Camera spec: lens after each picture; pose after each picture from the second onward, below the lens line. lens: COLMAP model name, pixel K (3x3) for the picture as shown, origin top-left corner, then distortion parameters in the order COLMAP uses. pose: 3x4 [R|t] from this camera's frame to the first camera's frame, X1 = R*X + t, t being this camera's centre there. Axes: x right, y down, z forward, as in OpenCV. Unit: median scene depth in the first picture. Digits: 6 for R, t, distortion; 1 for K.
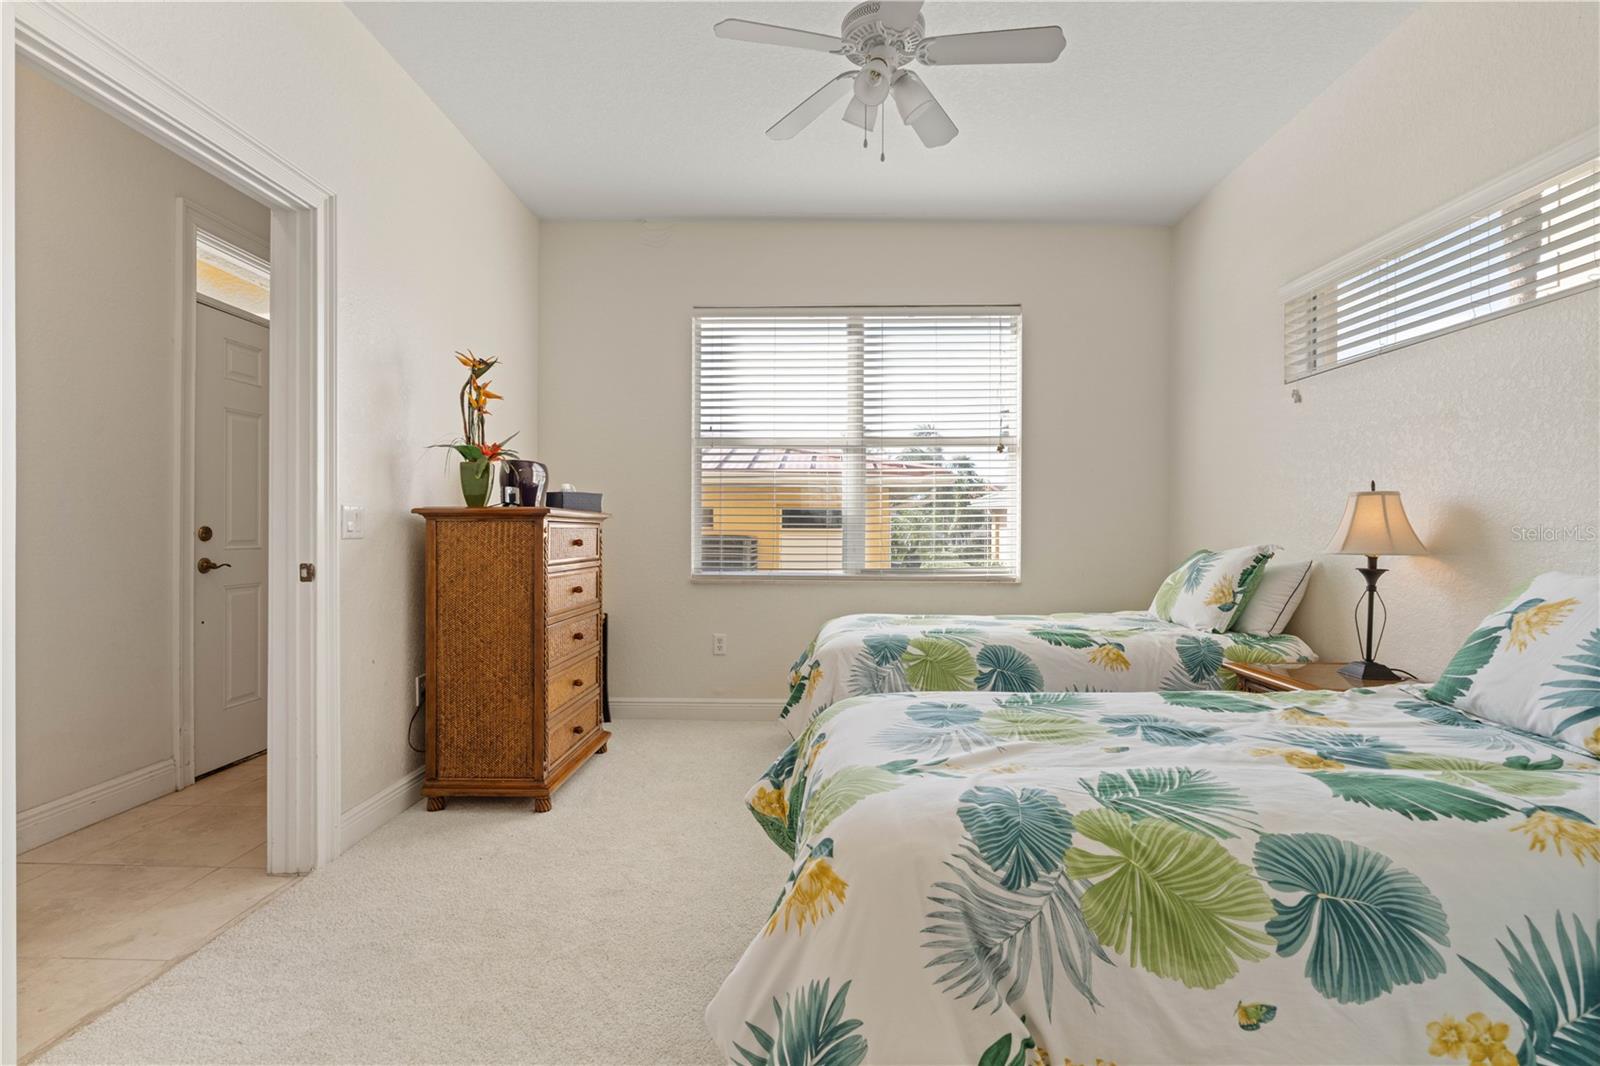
lens RADIAL K [[794.2, 0, 810.3], [0, 794.2, 529.0], [0, 0, 1]] dist [0.001382, -0.000712]
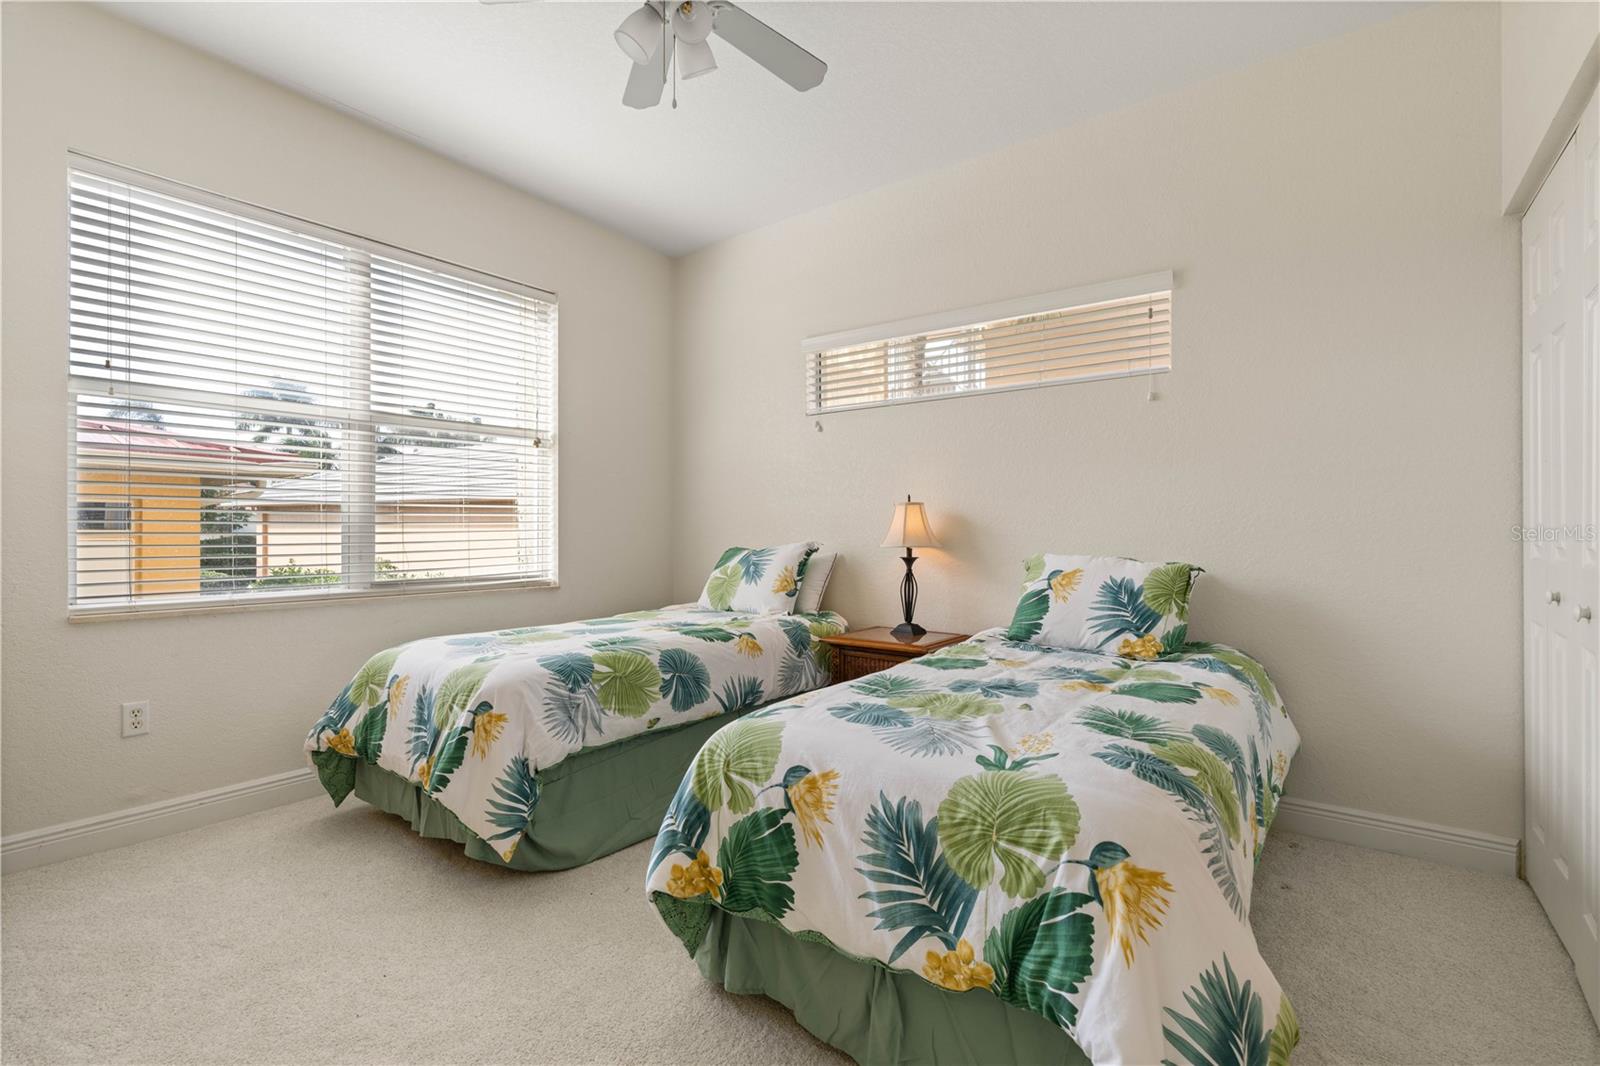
lens RADIAL K [[743.2, 0, 805.8], [0, 743.2, 530.7], [0, 0, 1]] dist [-0.008234, 0.000864]
pose [[0.556054, -0.002375, 0.831142, -0.421698], [0.002130, 0.999997, 0.001433, 0.000919], [-0.831143, 0.000974, 0.556058, 0.356345]]
